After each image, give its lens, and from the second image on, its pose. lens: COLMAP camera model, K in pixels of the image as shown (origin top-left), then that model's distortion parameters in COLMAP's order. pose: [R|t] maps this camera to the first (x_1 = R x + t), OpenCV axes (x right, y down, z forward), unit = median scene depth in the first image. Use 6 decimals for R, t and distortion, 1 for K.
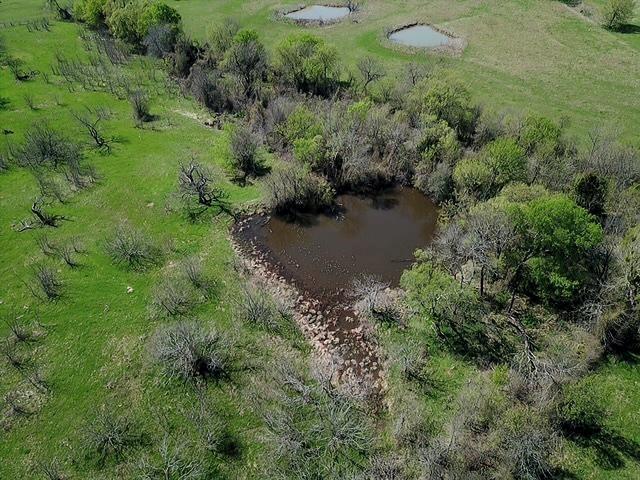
lens RADIAL K [[489.1, 0, 317.2], [0, 489.1, 244.8], [0, 0, 1]] dist [0.027203, -0.026421]
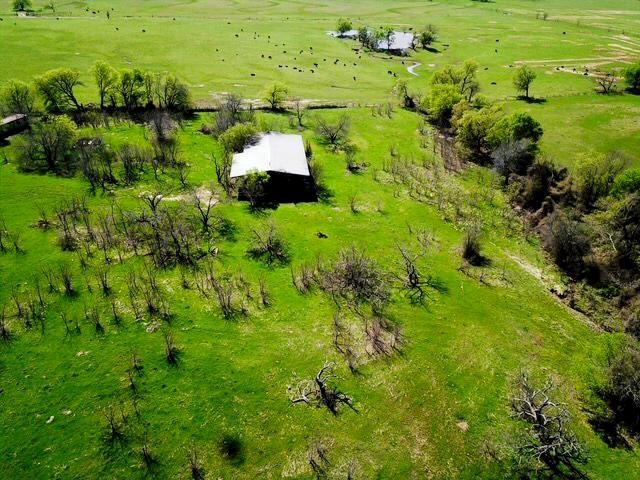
lens RADIAL K [[489.1, 0, 317.2], [0, 489.1, 244.8], [0, 0, 1]] dist [0.027203, -0.026421]
pose [[0.829533, 0.291630, -0.476264, -0.184543], [-0.352591, 0.934849, -0.041690, -0.154180], [0.433076, 0.202510, 0.878314, 0.195605]]
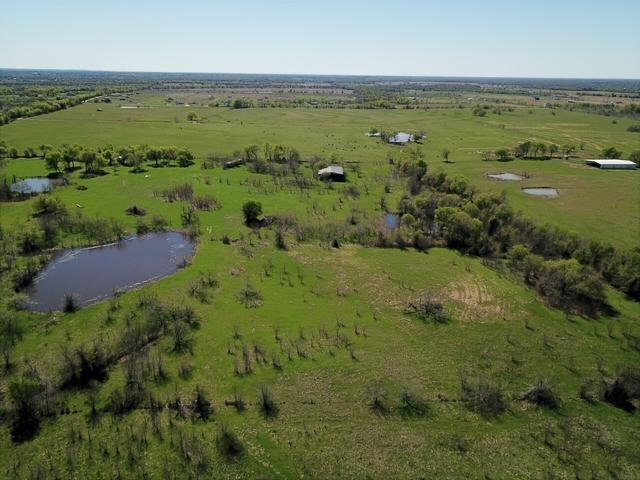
lens RADIAL K [[489.1, 0, 317.2], [0, 489.1, 244.8], [0, 0, 1]] dist [0.027203, -0.026421]
pose [[0.757073, 0.227270, -0.612526, 1.038561], [-0.409952, 0.895255, -0.174522, 0.607194], [0.508704, 0.383232, 0.770943, -1.134064]]
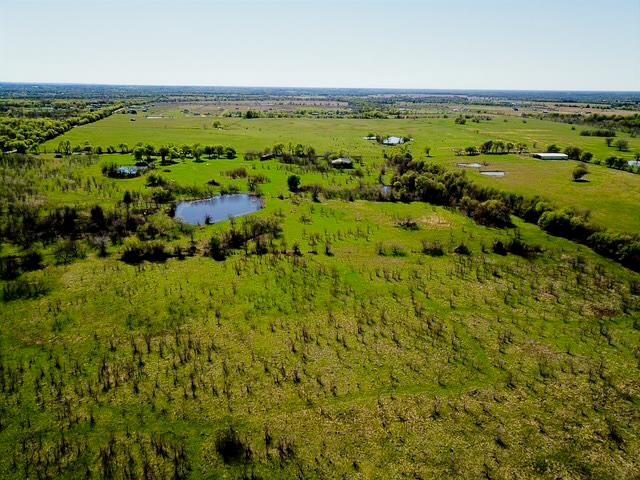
lens RADIAL K [[489.1, 0, 317.2], [0, 489.1, 244.8], [0, 0, 1]] dist [0.027203, -0.026421]
pose [[0.766513, 0.208030, -0.607603, 1.592162], [-0.401487, 0.893642, -0.200528, 1.131367], [0.501264, 0.397652, 0.768509, -1.857162]]
